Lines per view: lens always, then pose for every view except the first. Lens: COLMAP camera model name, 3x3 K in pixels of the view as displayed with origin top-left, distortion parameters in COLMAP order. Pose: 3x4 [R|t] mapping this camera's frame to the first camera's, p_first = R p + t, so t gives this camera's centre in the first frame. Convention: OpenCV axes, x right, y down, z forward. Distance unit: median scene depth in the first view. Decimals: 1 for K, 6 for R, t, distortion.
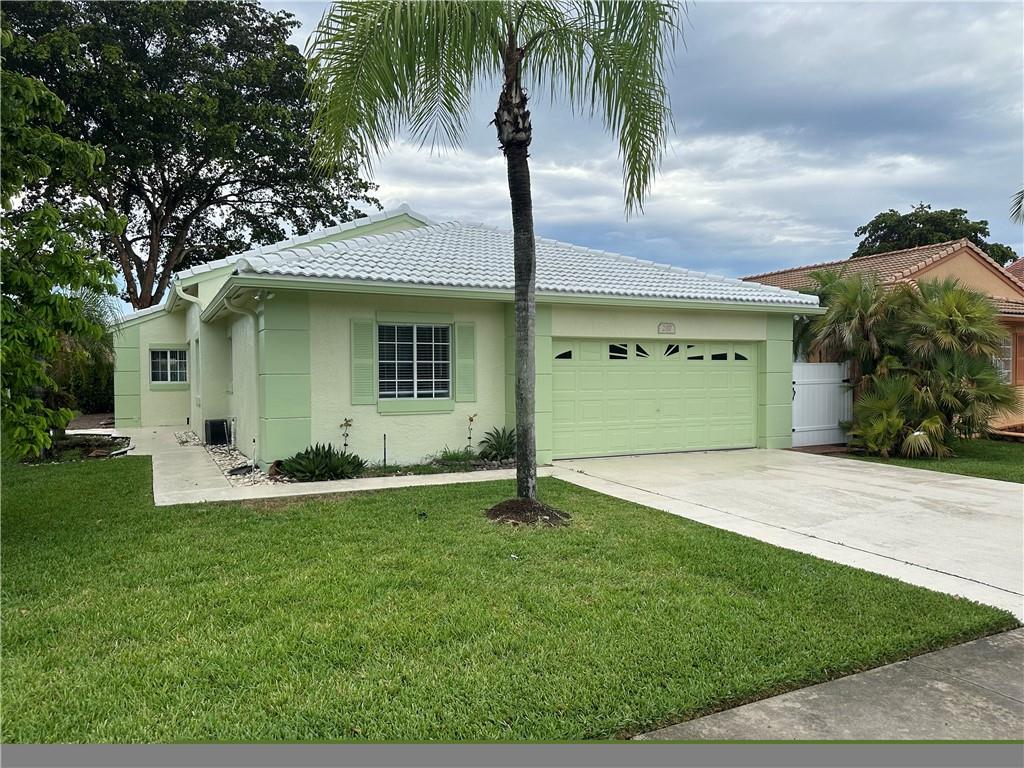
lens RADIAL K [[724.8, 0, 511.5], [0, 724.8, 377.1], [0, 0, 1]] dist [0.042716, -0.058134]
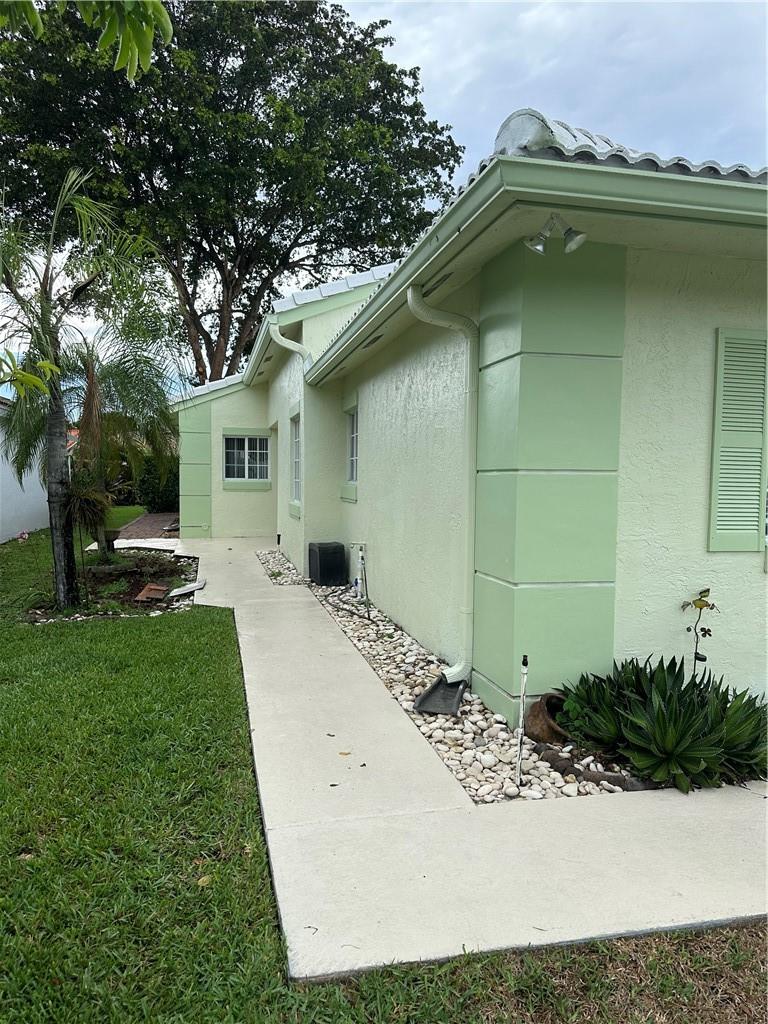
lens RADIAL K [[724.8, 0, 393.9], [0, 724.8, 513.9], [0, 0, 1]] dist [0.042716, -0.058134]
pose [[0.976207, 0.033652, -0.214215, -0.222491], [-0.023085, 0.998399, 0.051642, 0.000052], [0.215610, -0.045468, 0.975420, 0.421181]]
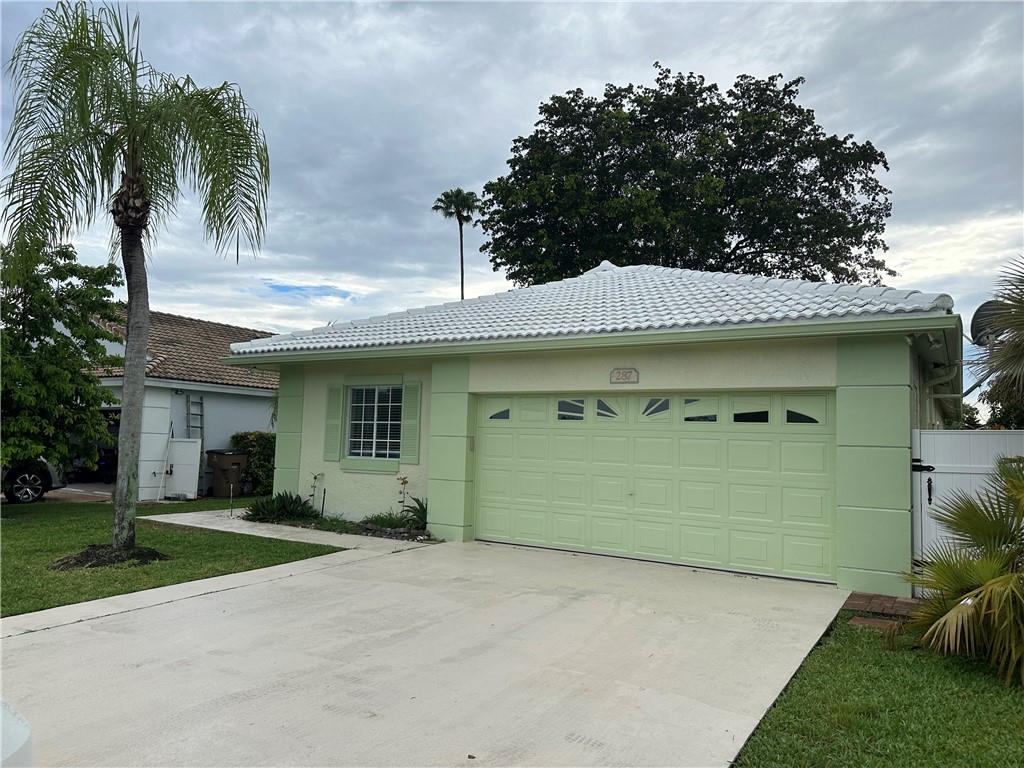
lens RADIAL K [[724.8, 0, 510.9], [0, 724.8, 379.9], [0, 0, 1]] dist [0.042716, -0.058134]
pose [[0.546433, -0.052140, -0.835878, 0.641118], [-0.030880, 0.996127, -0.082323, -0.001604], [0.836934, 0.070796, 0.542706, 0.454543]]
